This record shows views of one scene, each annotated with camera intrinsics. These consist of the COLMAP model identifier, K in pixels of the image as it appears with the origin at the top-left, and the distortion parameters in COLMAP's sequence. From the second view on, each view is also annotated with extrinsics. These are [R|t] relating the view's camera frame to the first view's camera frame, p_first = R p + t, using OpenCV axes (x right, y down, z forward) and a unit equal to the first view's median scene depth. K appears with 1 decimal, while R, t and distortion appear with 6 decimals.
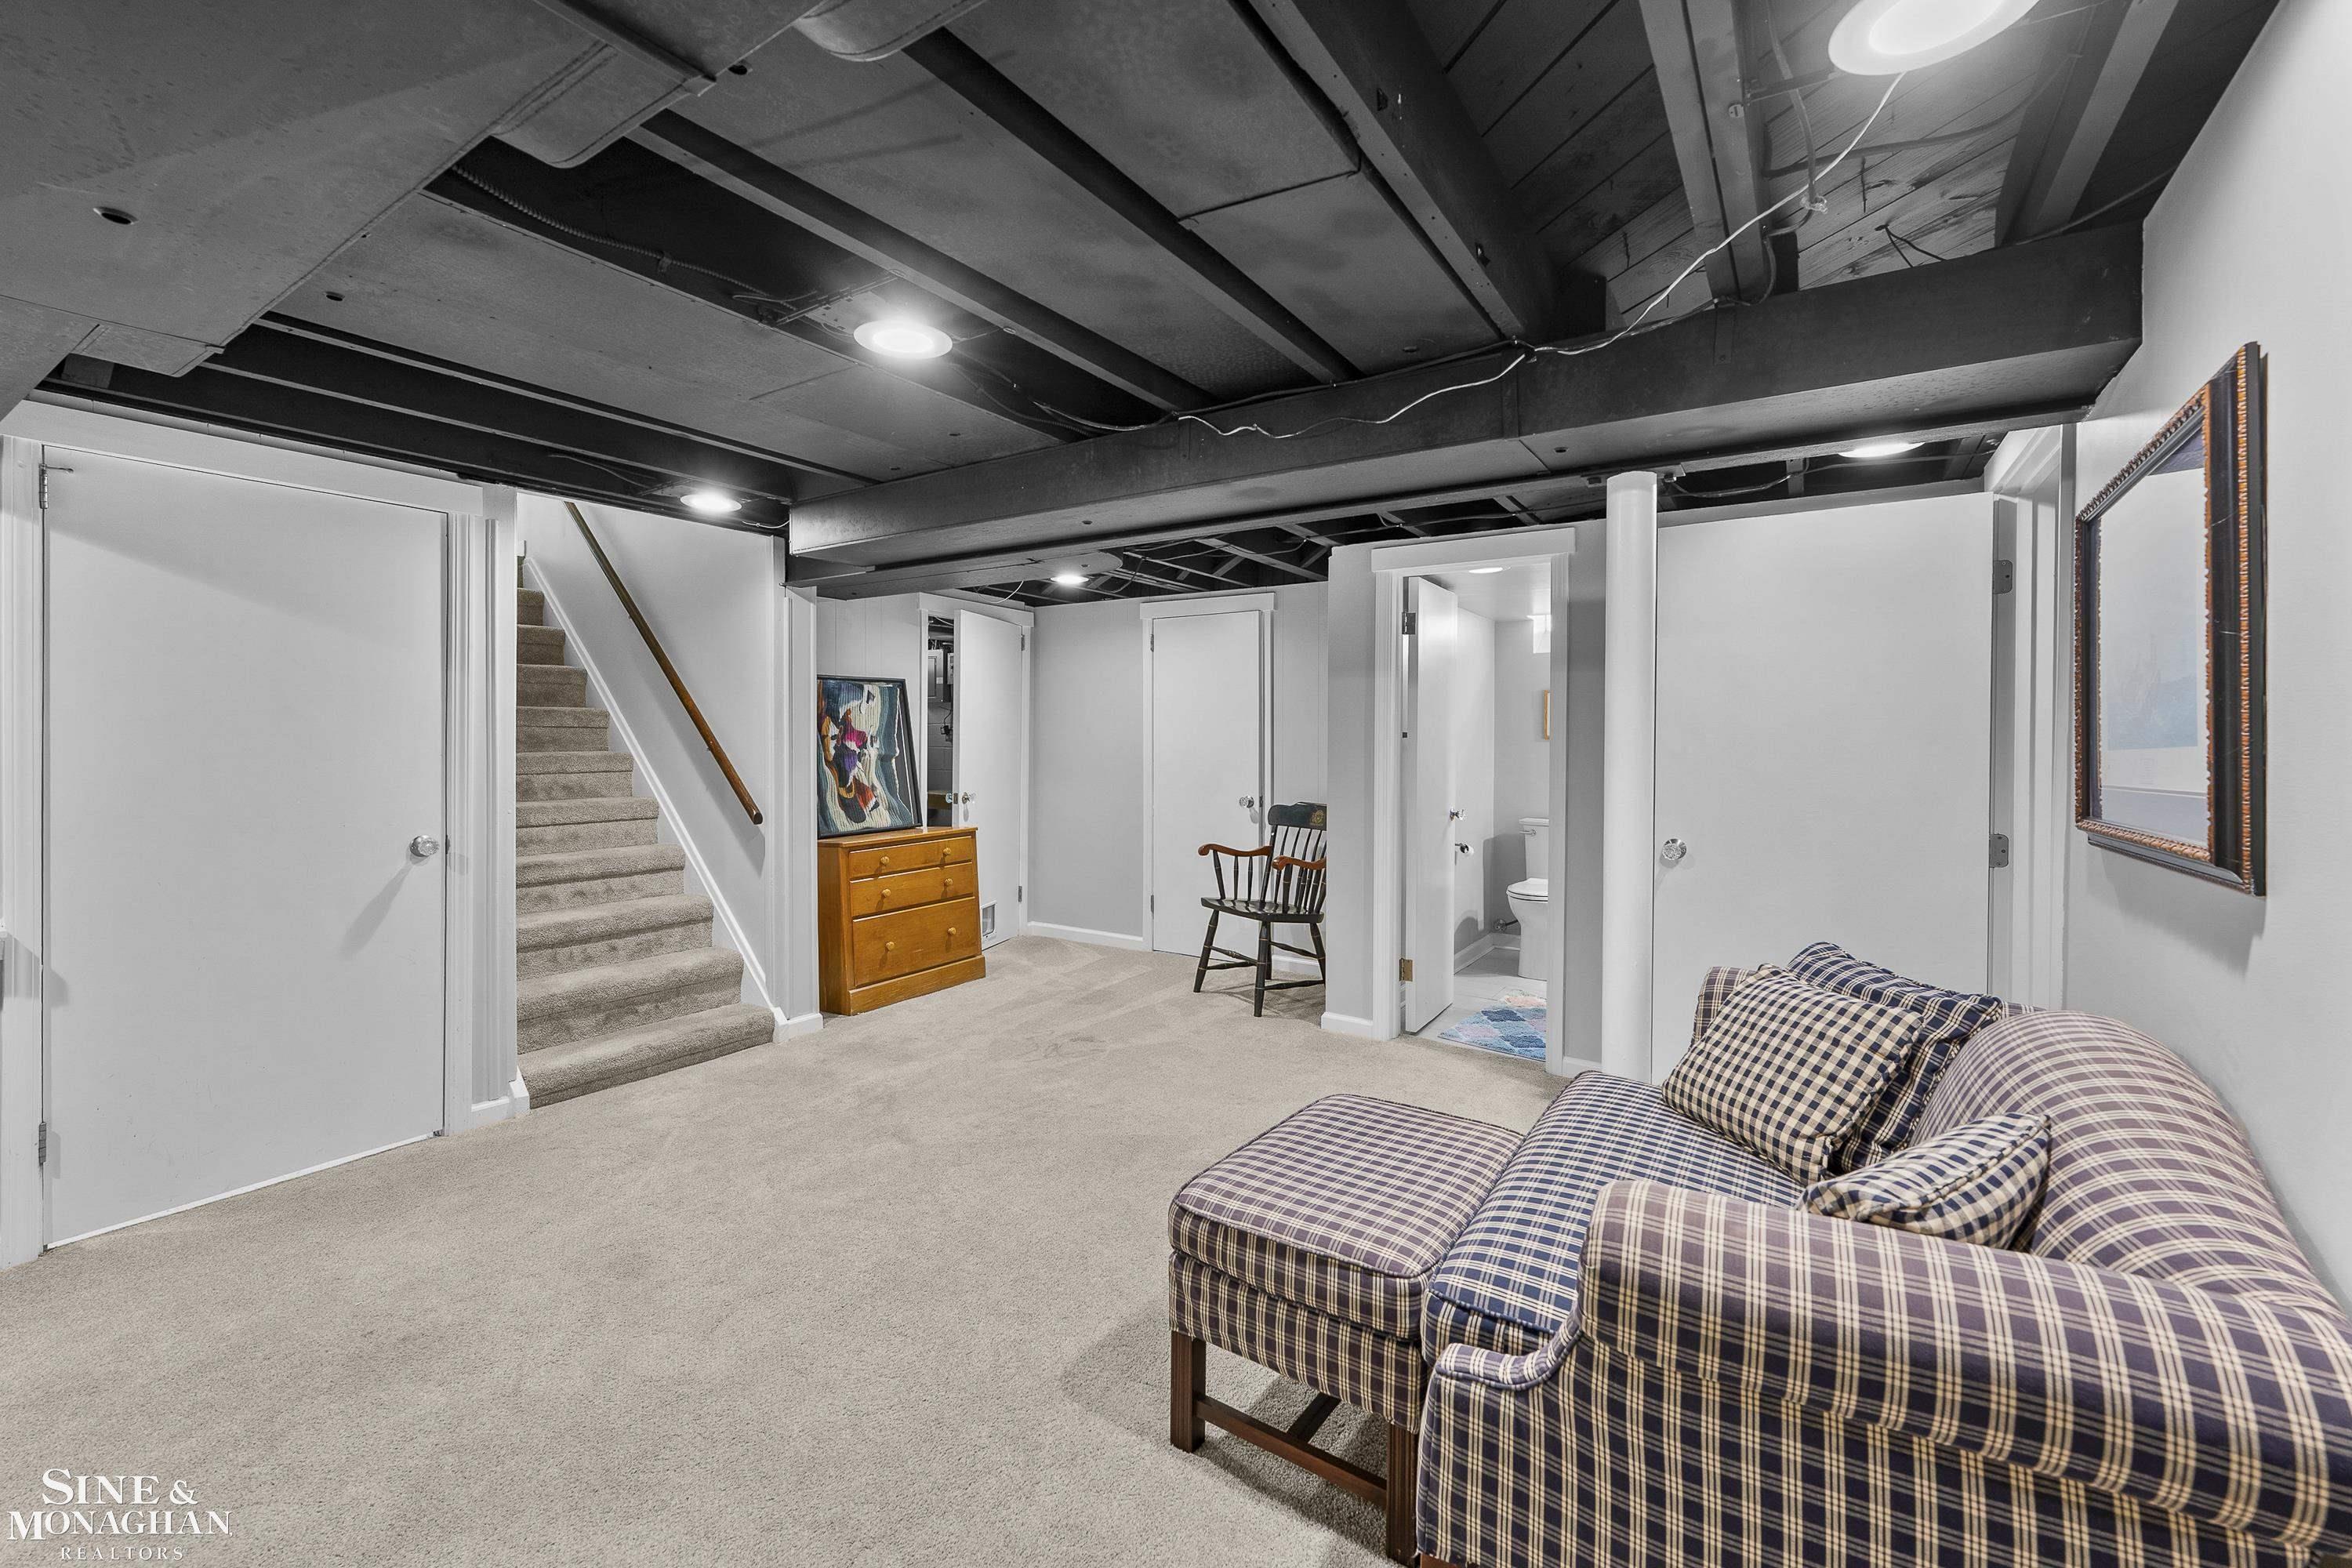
lens RADIAL K [[961.0, 0, 1145.5], [0, 961.0, 746.0], [0, 0, 1]] dist [-0.001344, 0.000390]
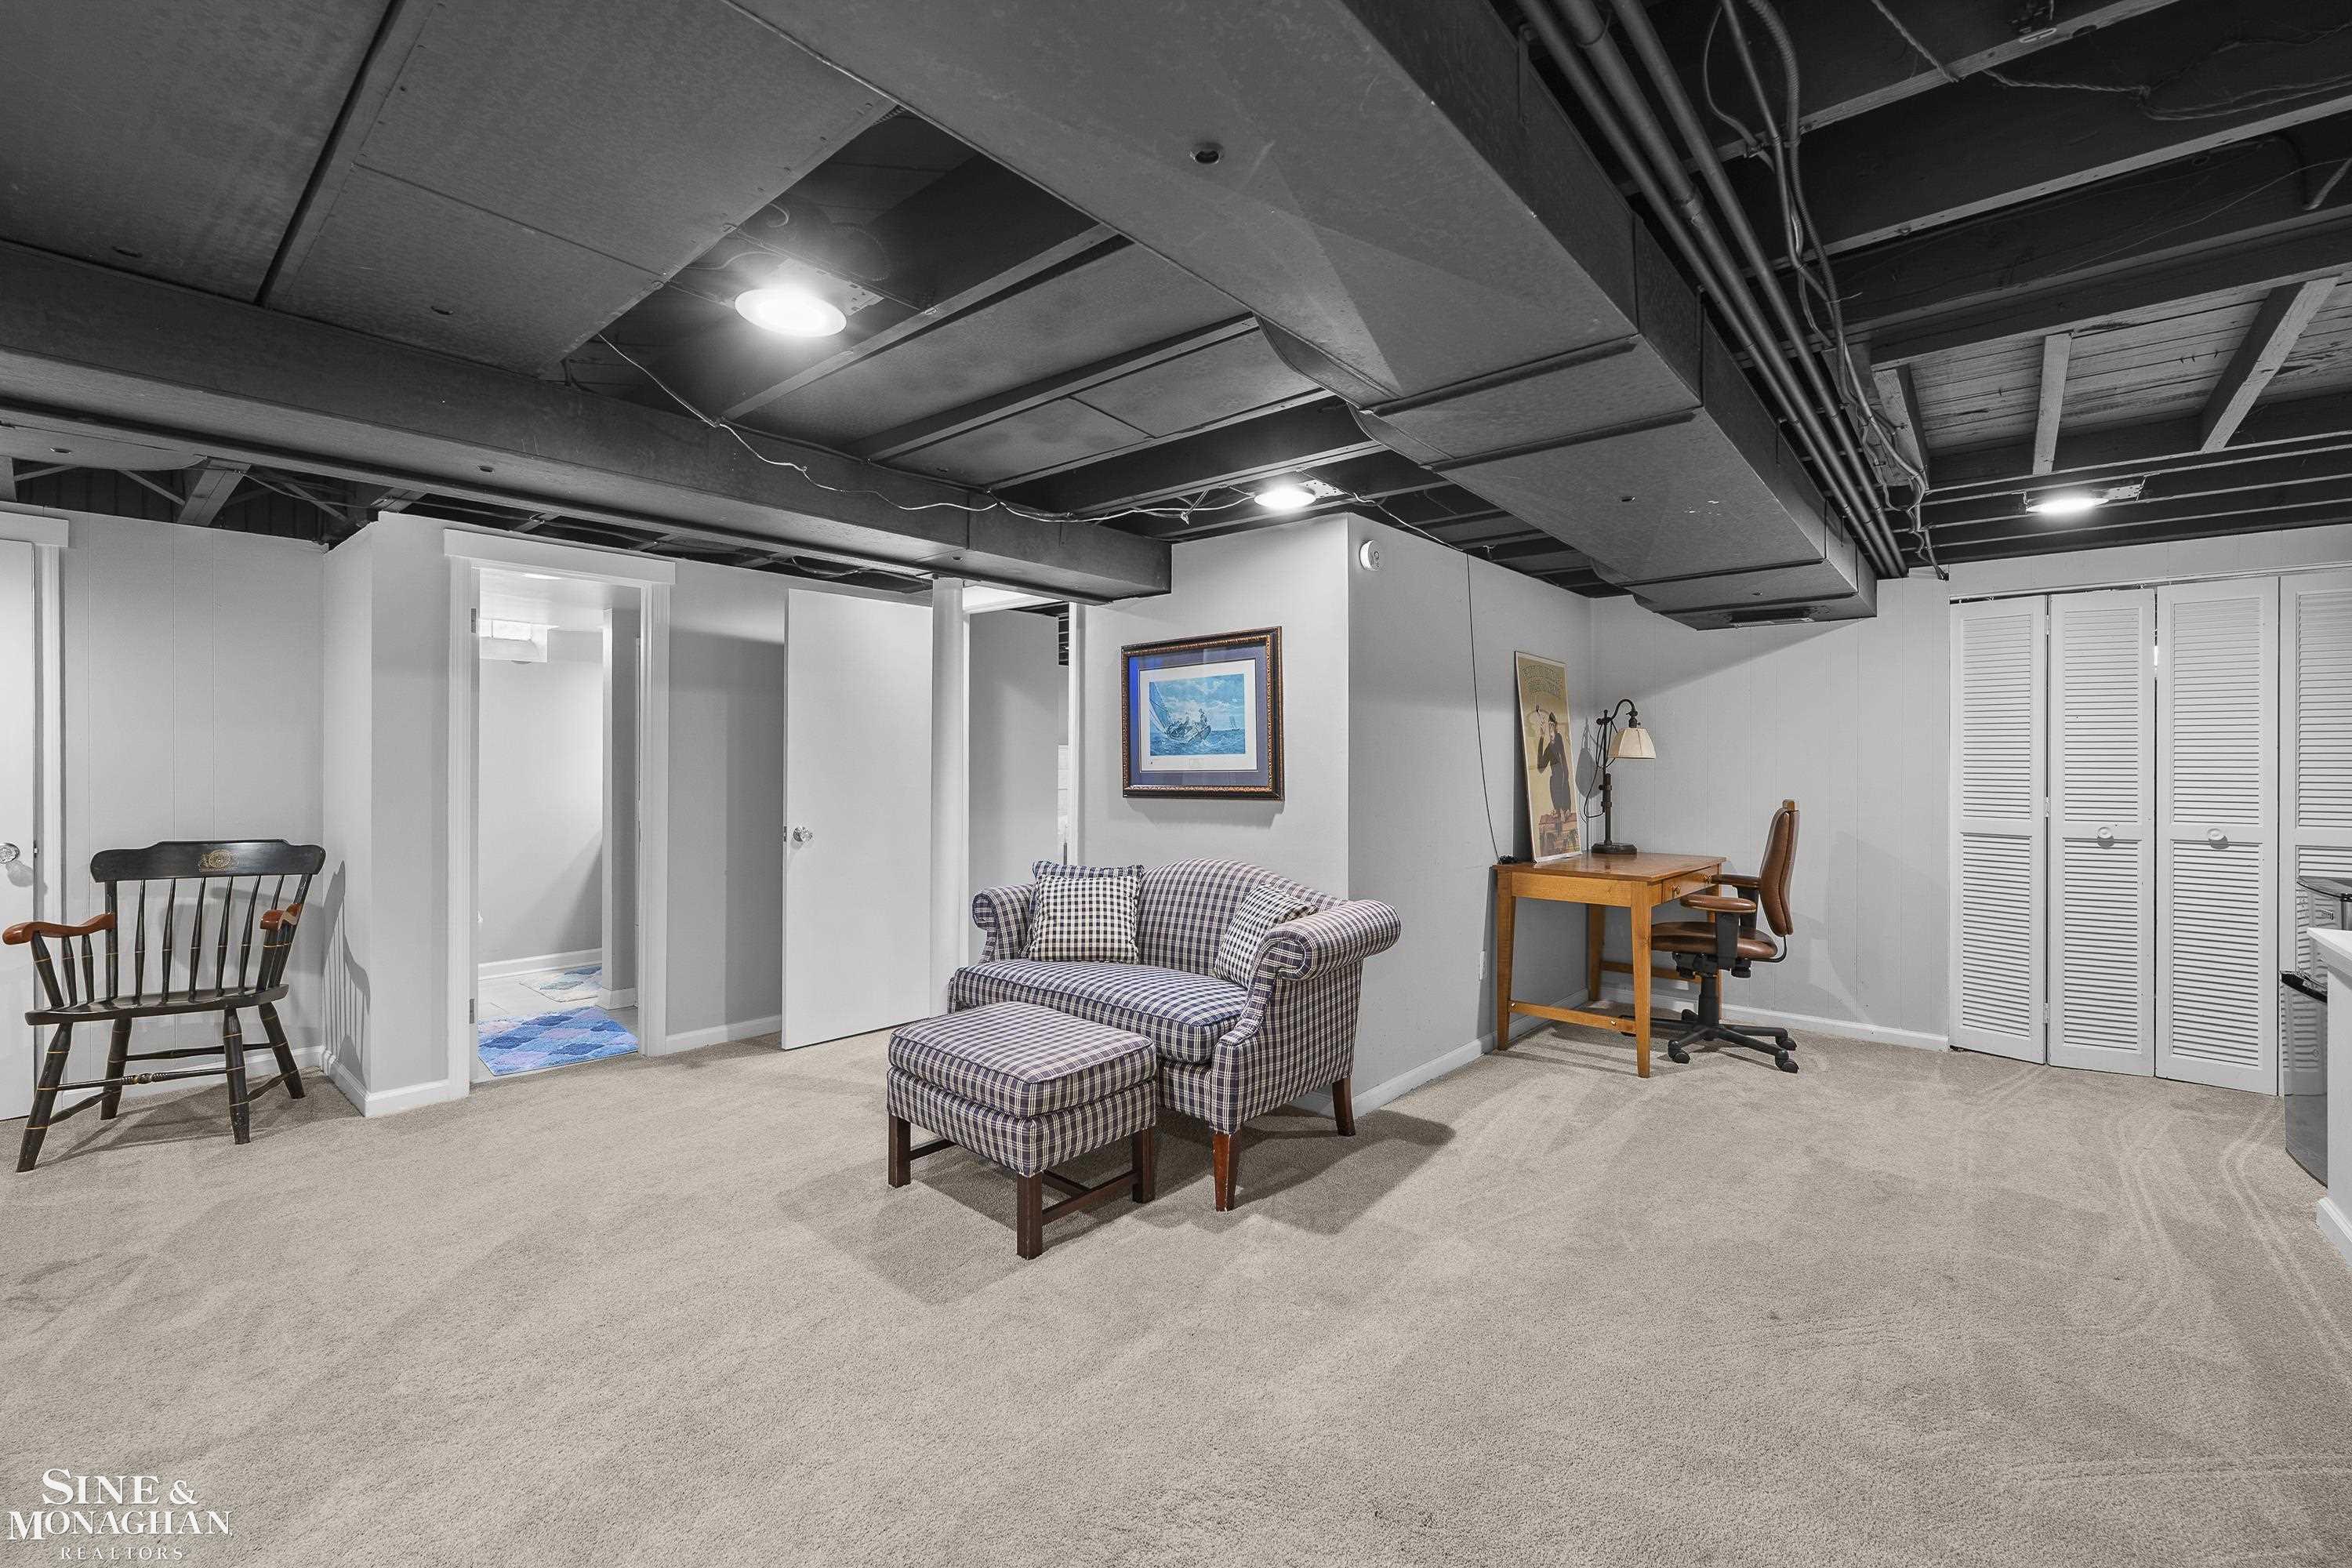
lens RADIAL K [[961.0, 0, 1171.1], [0, 961.0, 767.3], [0, 0, 1]] dist [-0.001344, 0.000390]
pose [[0.107161, -0.003848, 0.994234, -0.544093], [0.003846, 0.999987, 0.003456, 0.006509], [-0.994234, 0.003453, 0.107175, 0.267806]]
